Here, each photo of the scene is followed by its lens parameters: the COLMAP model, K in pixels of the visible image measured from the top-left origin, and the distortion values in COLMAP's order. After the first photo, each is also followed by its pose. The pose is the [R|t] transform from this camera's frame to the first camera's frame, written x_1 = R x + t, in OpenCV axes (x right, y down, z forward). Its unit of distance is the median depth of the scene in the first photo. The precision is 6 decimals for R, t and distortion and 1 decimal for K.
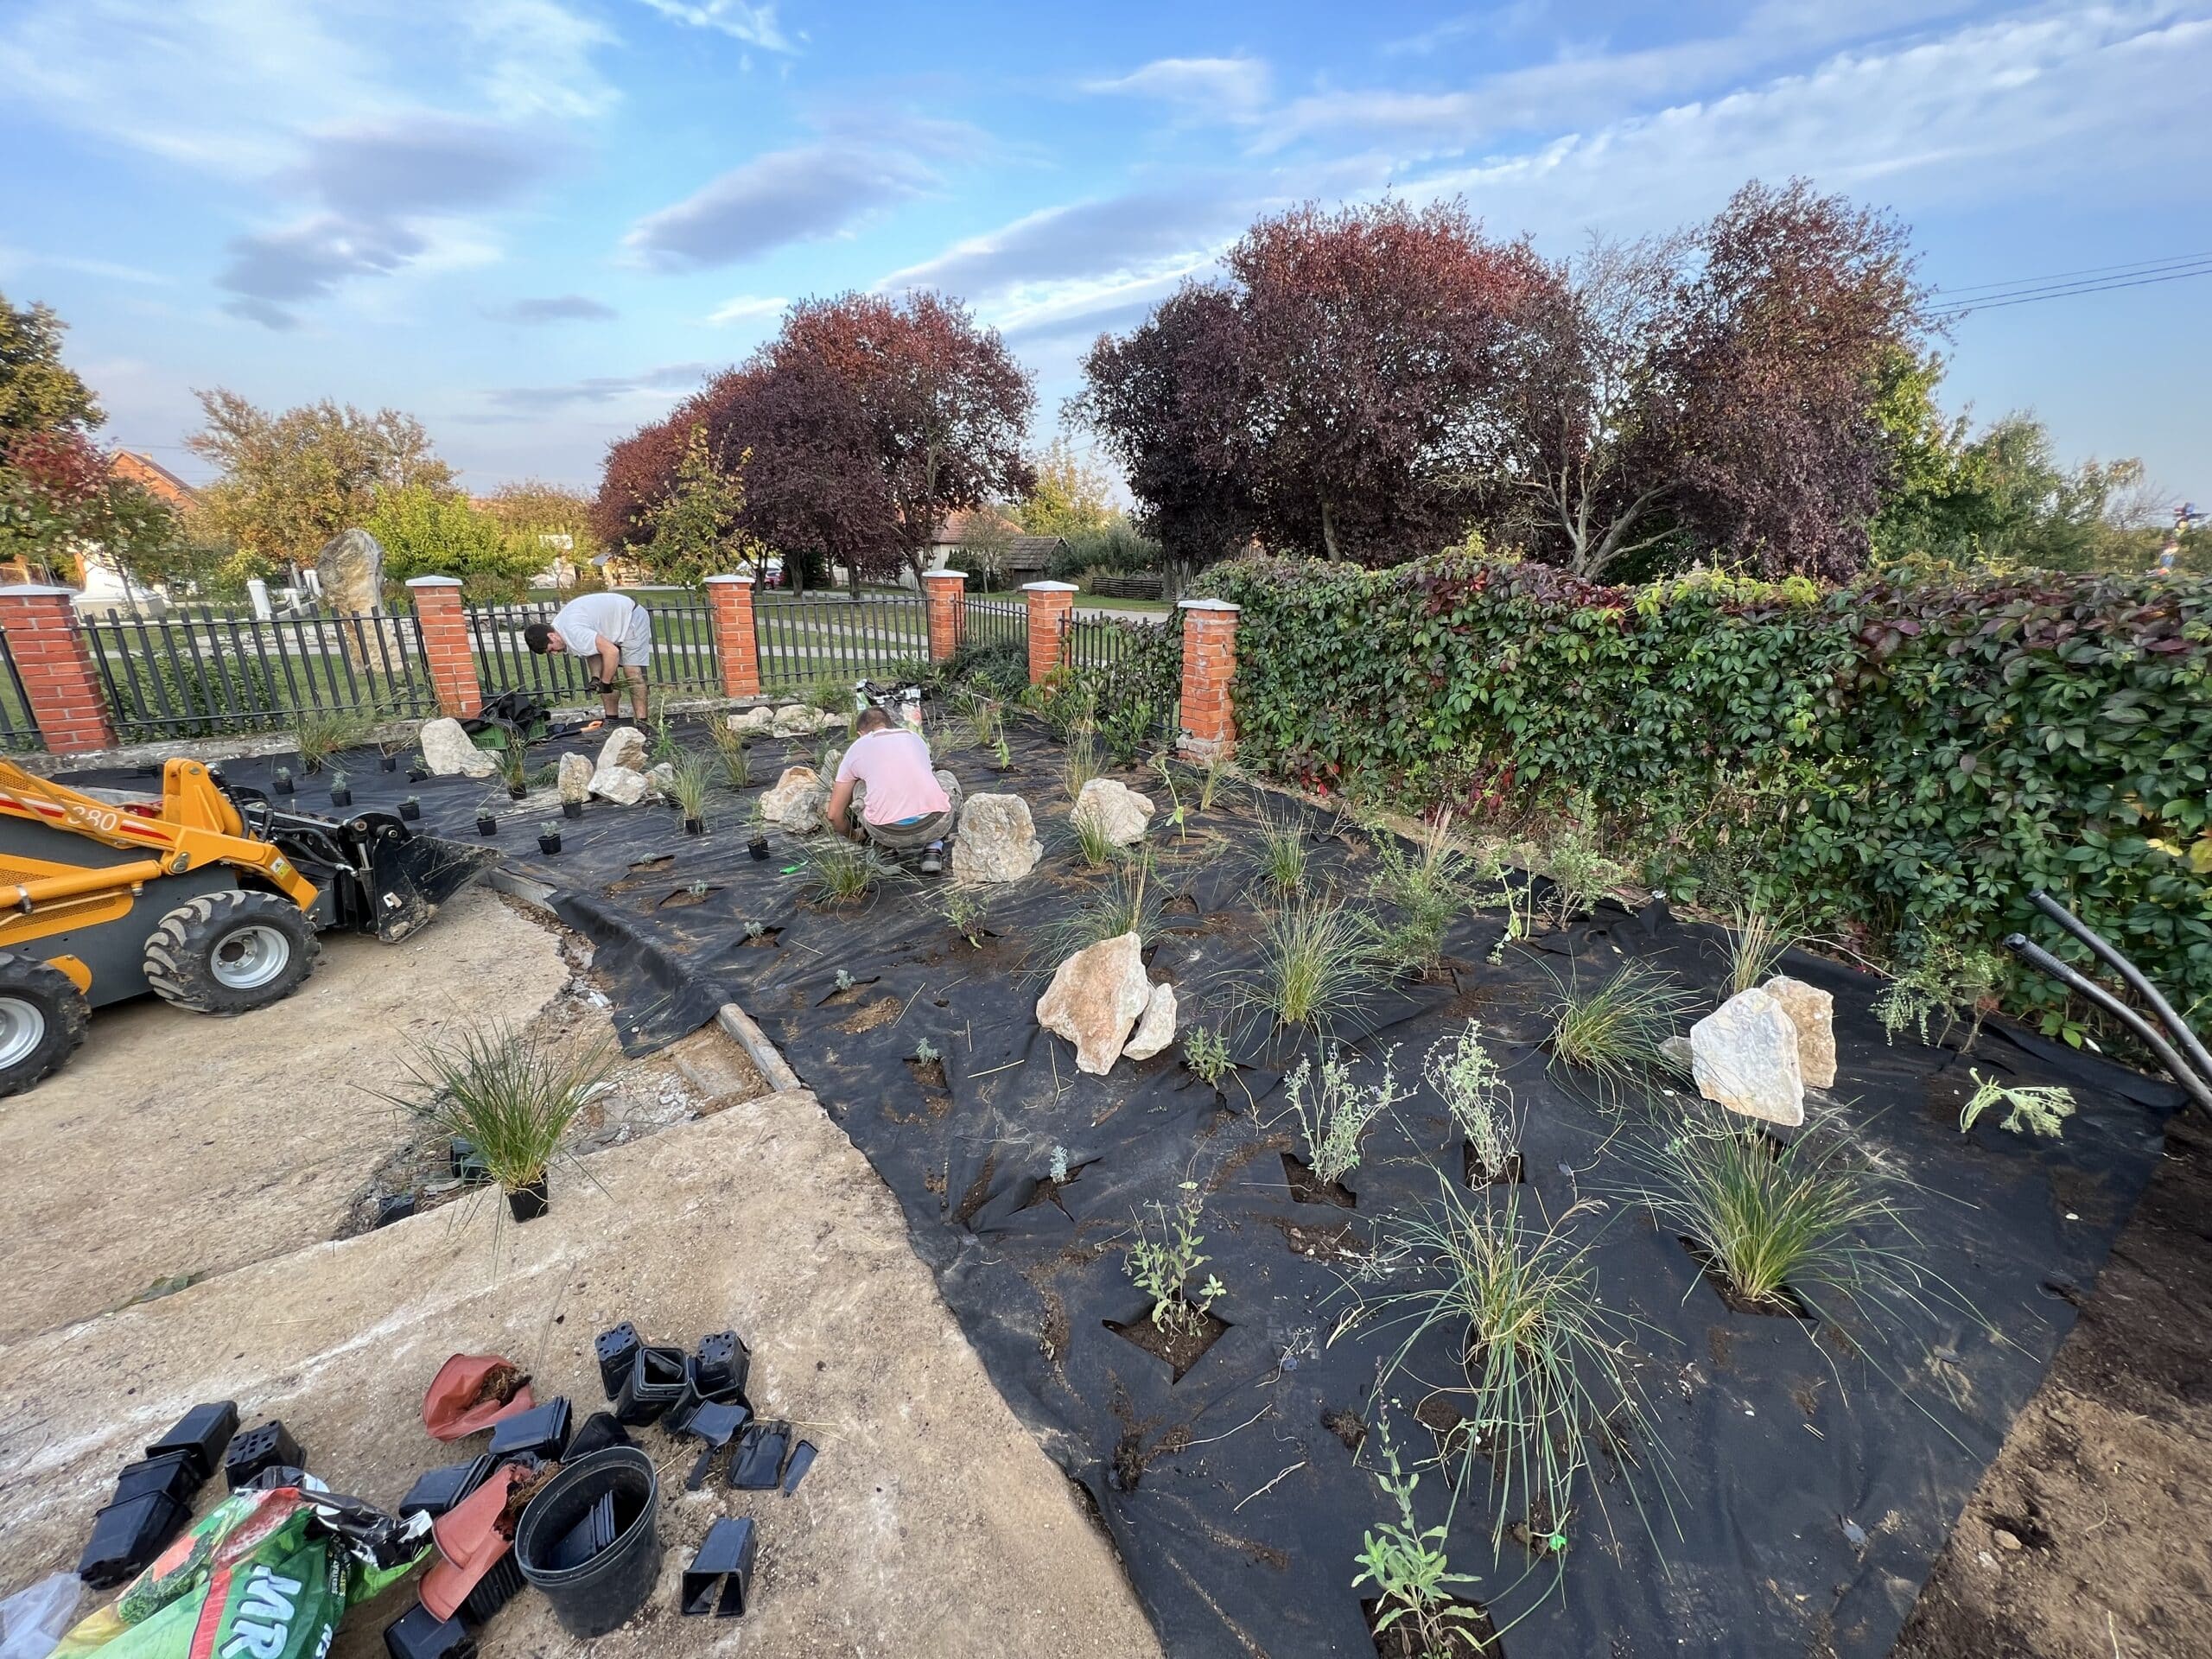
lens RADIAL K [[890.3, 0, 1106.0], [0, 890.3, 829.5], [0, 0, 1]] dist [0.000241, 0.000114]
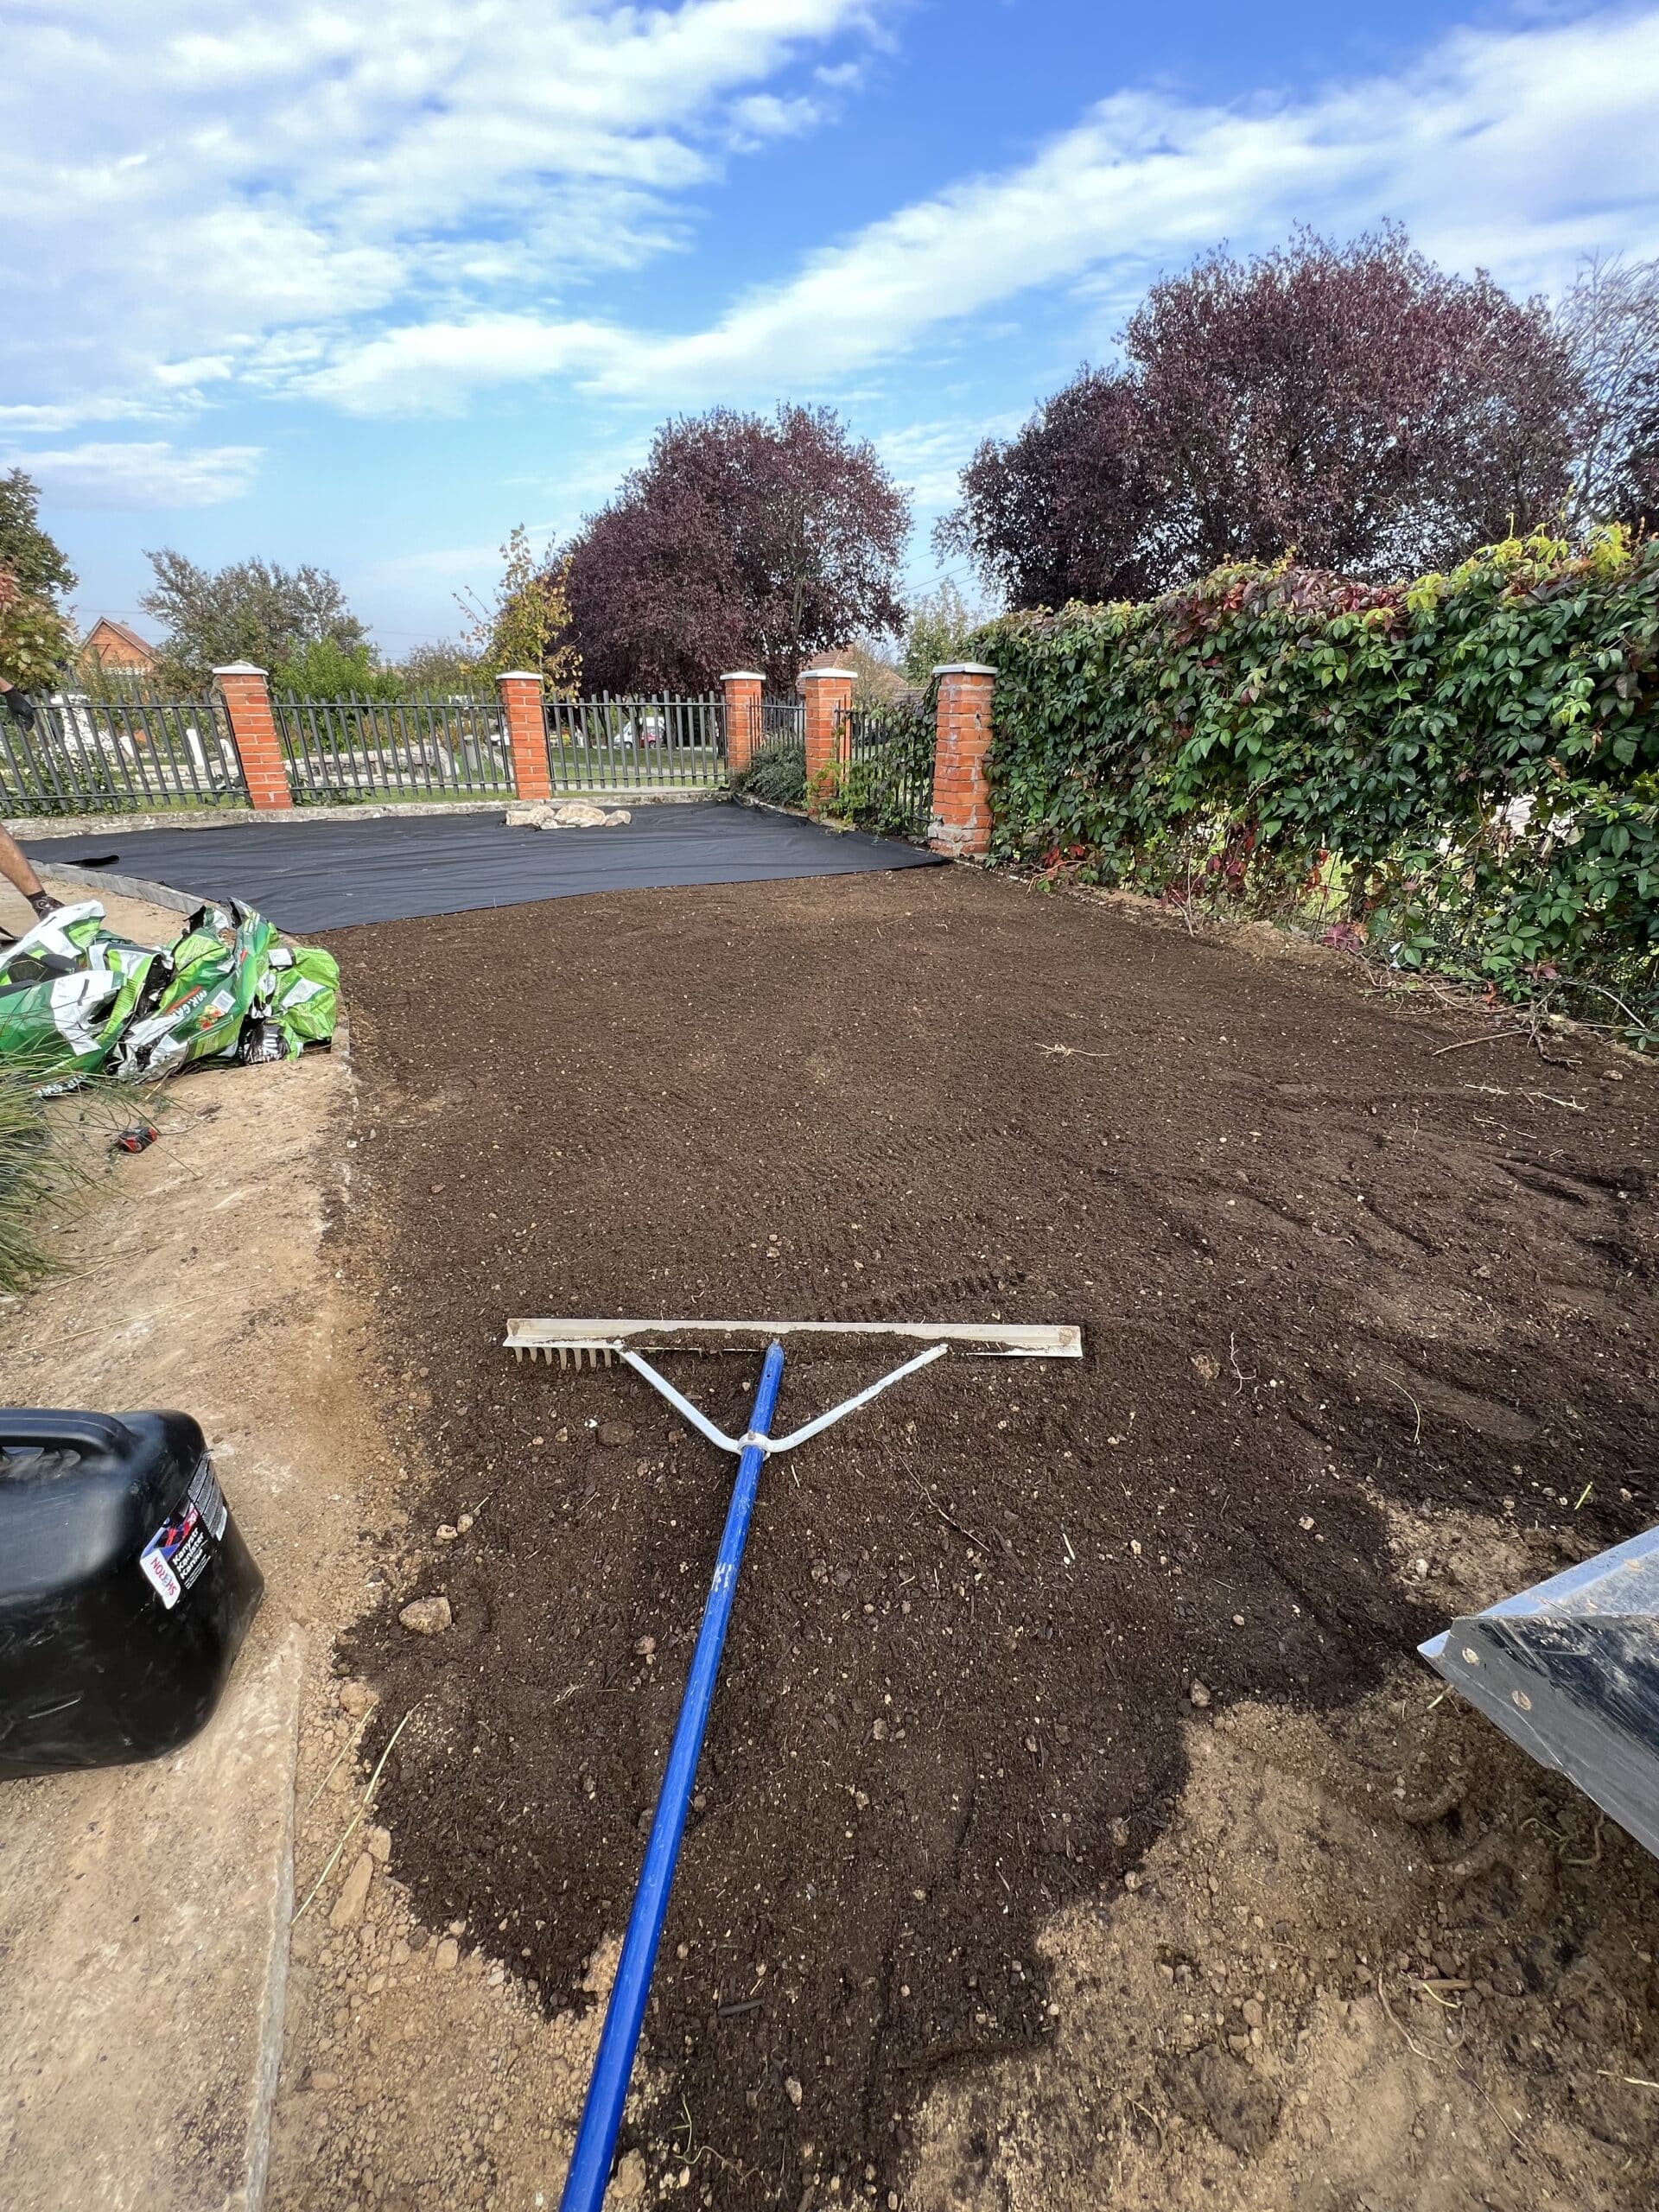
lens RADIAL K [[890.3, 0, 829.5], [0, 890.3, 1106.0], [0, 0, 1]] dist [0.000241, 0.000114]
pose [[0.983531, 0.065780, -0.168343, 0.179989], [-0.046637, 0.992241, 0.115248, 0.098981], [0.174618, -0.105499, 0.978968, 0.049602]]
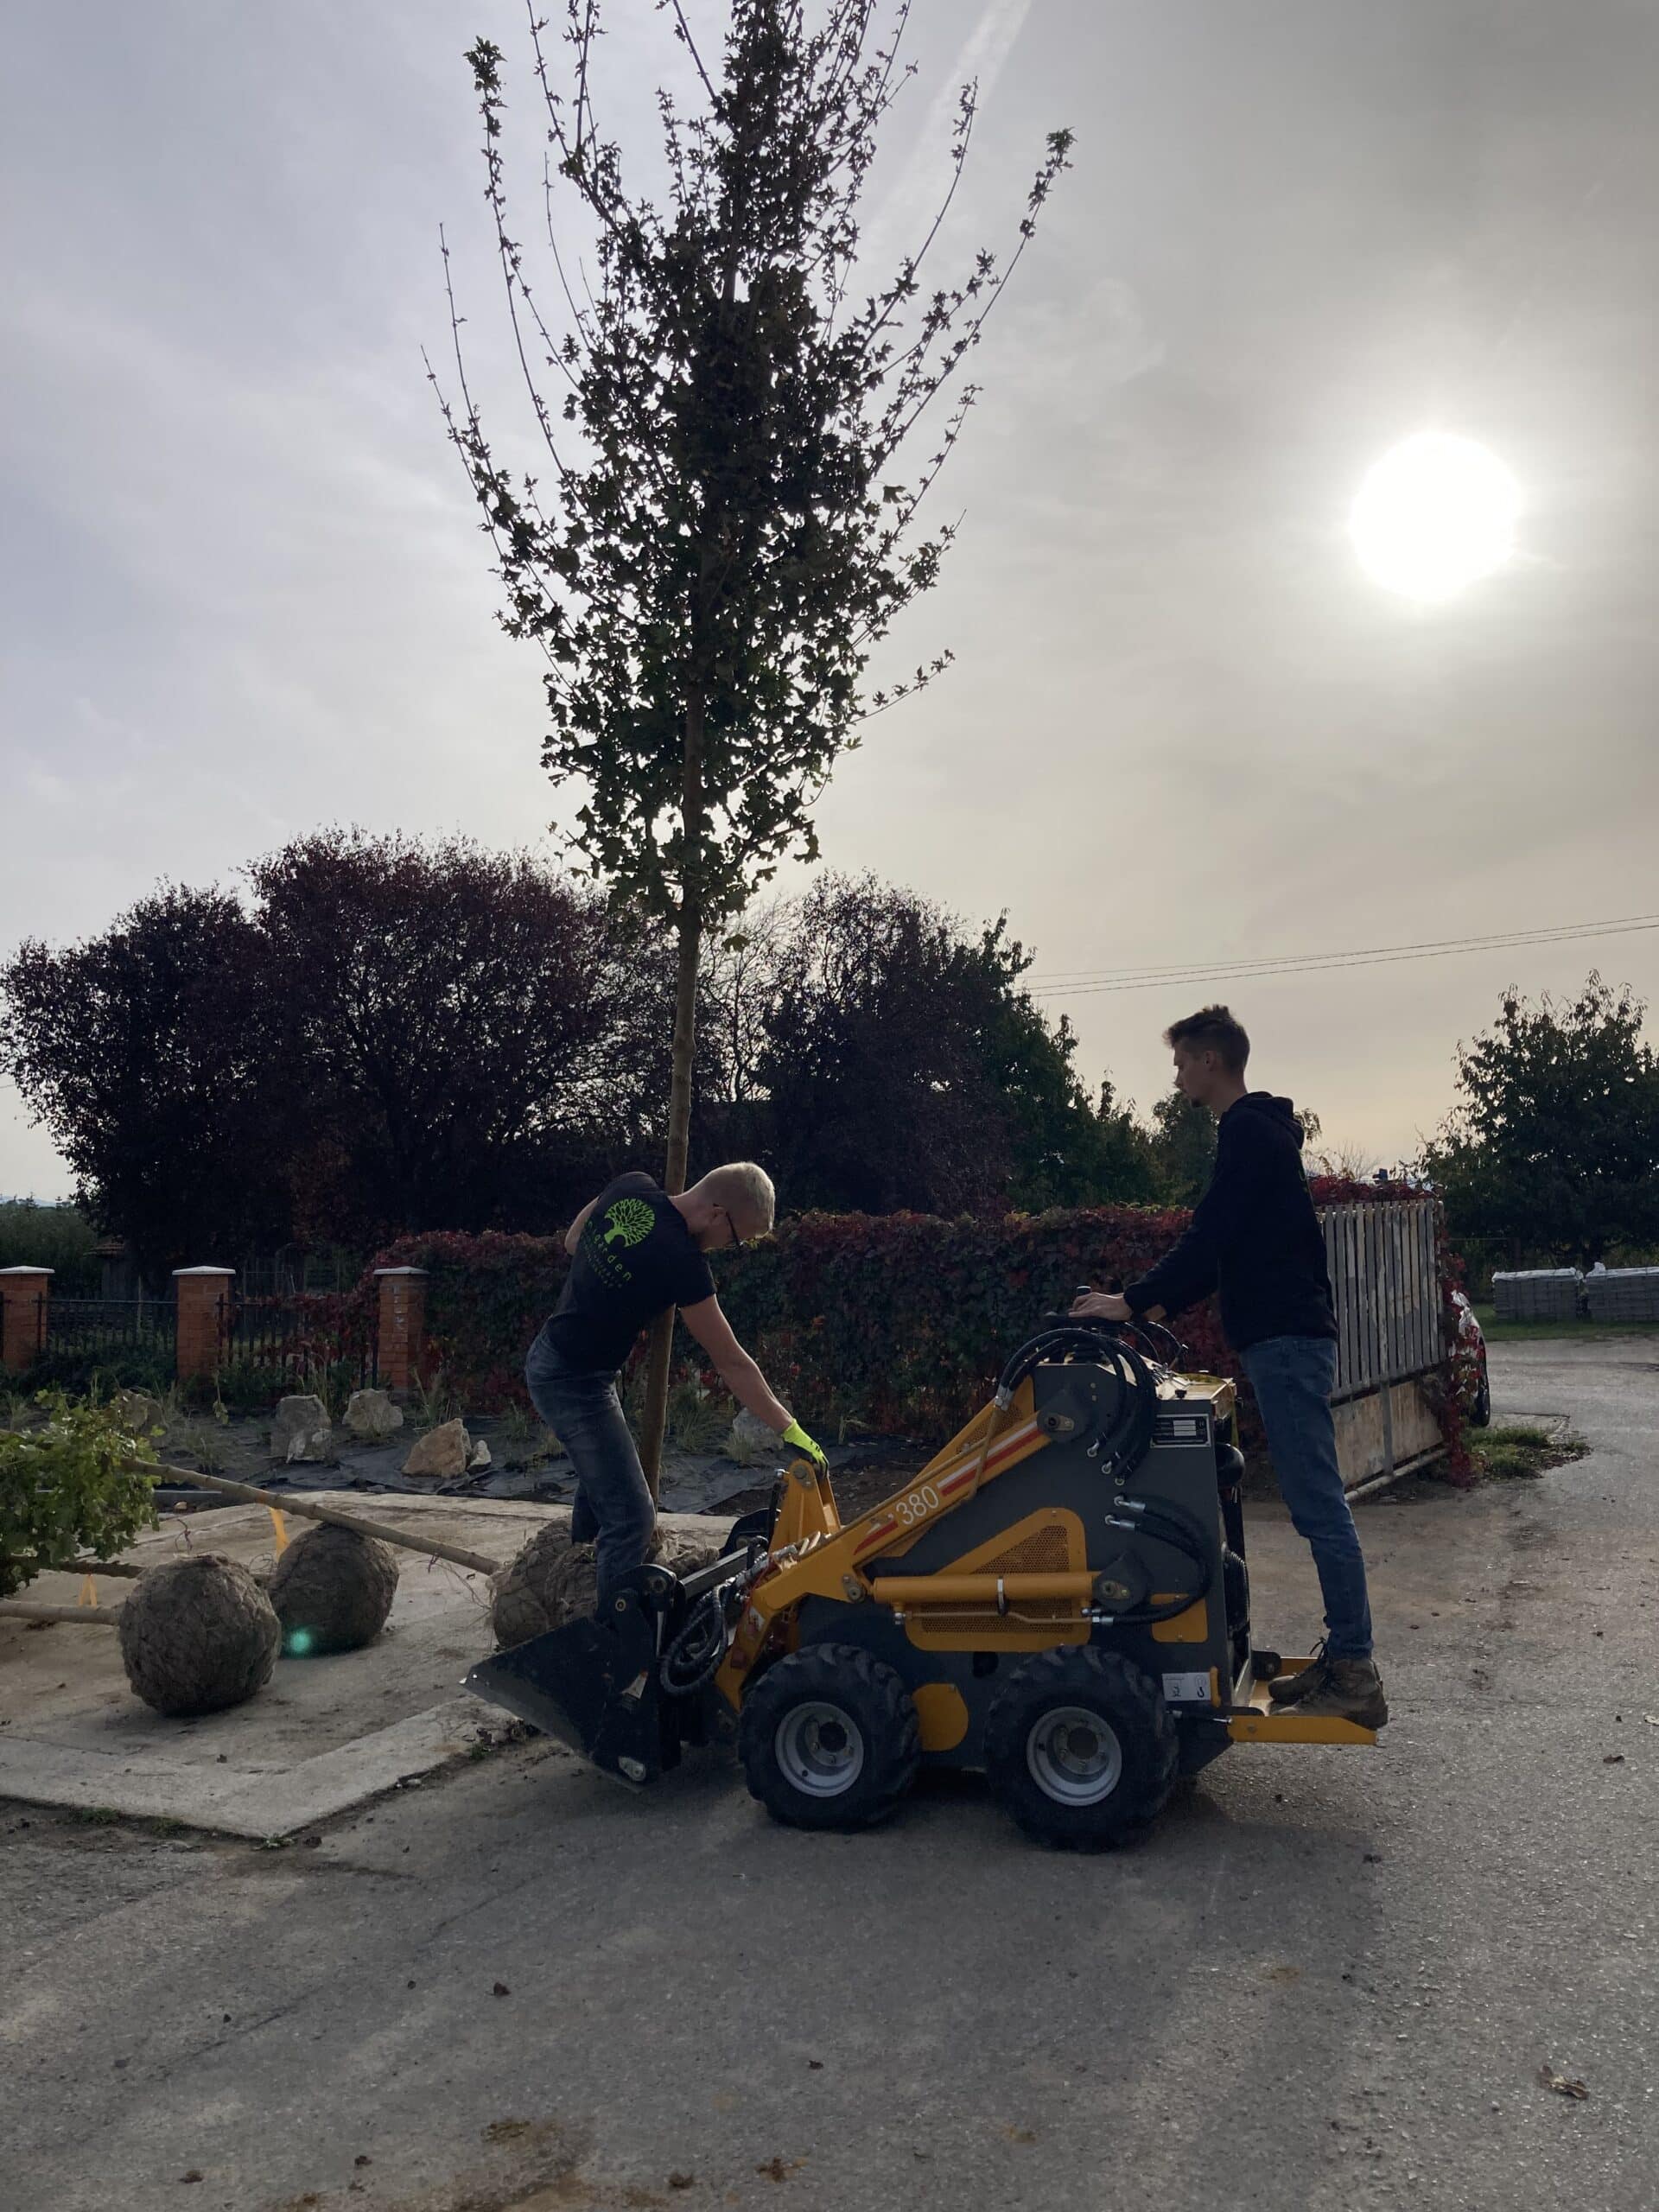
lens RADIAL K [[1777.0, 0, 829.5], [0, 1777.0, 1106.0], [0, 0, 1]] dist [0.044376, 0.000147]
pose [[0.879024, 0.007812, 0.476714, -0.515218], [0.174798, 0.924964, -0.337473, 0.435434], [-0.443579, 0.379975, 0.811700, -1.222586]]
